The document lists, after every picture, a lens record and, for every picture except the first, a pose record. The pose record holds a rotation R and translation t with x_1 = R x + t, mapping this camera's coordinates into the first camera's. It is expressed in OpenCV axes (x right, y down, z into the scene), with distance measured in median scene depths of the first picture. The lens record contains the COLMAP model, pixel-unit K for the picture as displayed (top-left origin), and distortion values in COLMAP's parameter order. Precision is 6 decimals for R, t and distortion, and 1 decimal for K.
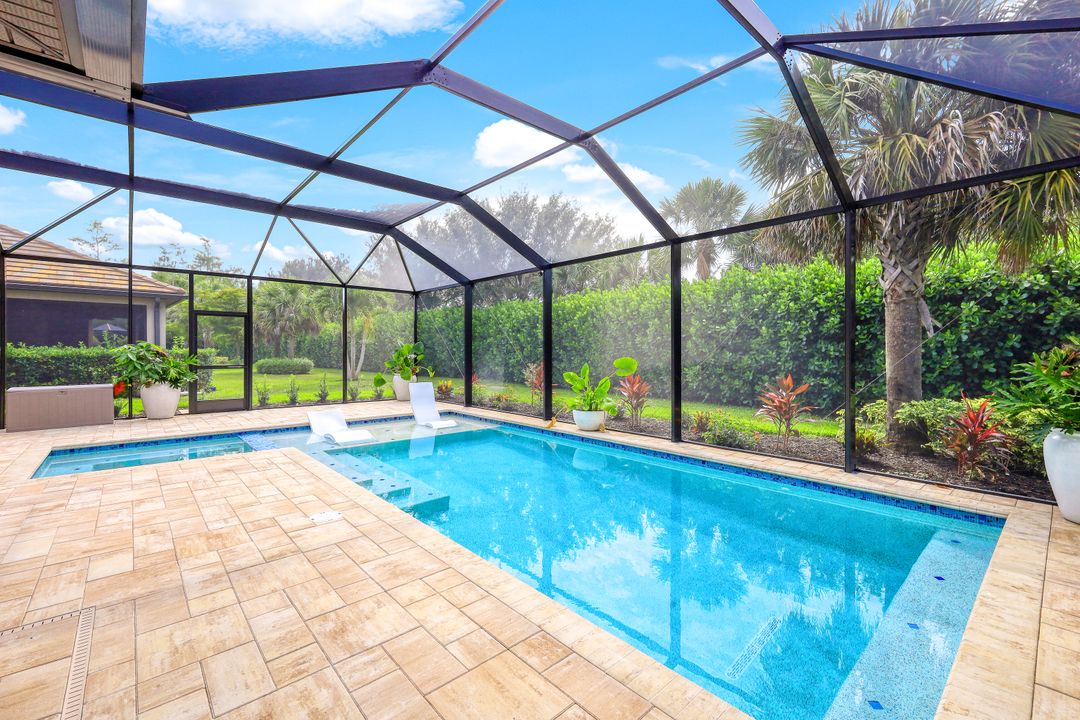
lens RADIAL K [[446.4, 0, 492.3], [0, 446.4, 354.4], [0, 0, 1]] dist [0.001095, 0.000488]
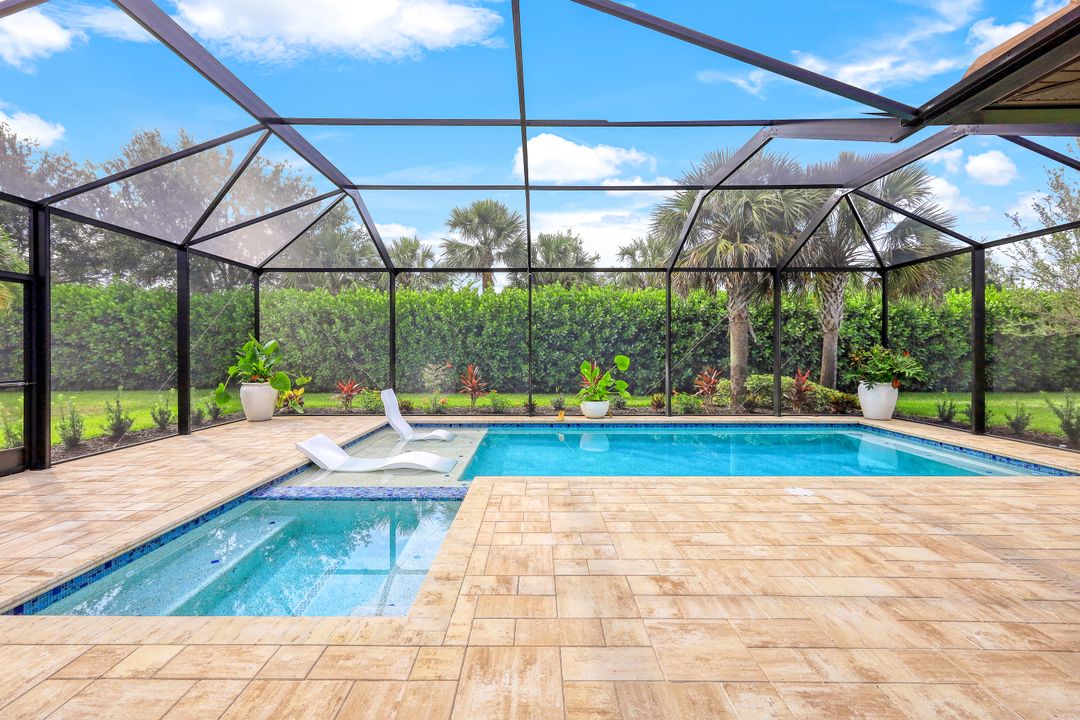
lens RADIAL K [[446.4, 0, 534.8], [0, 446.4, 352.5], [0, 0, 1]] dist [0.001095, 0.000488]
pose [[0.653841, -0.004482, 0.756618, -0.785153], [0.004122, 0.999989, 0.002362, -0.005226], [-0.756620, 0.001574, 0.653853, 0.343112]]
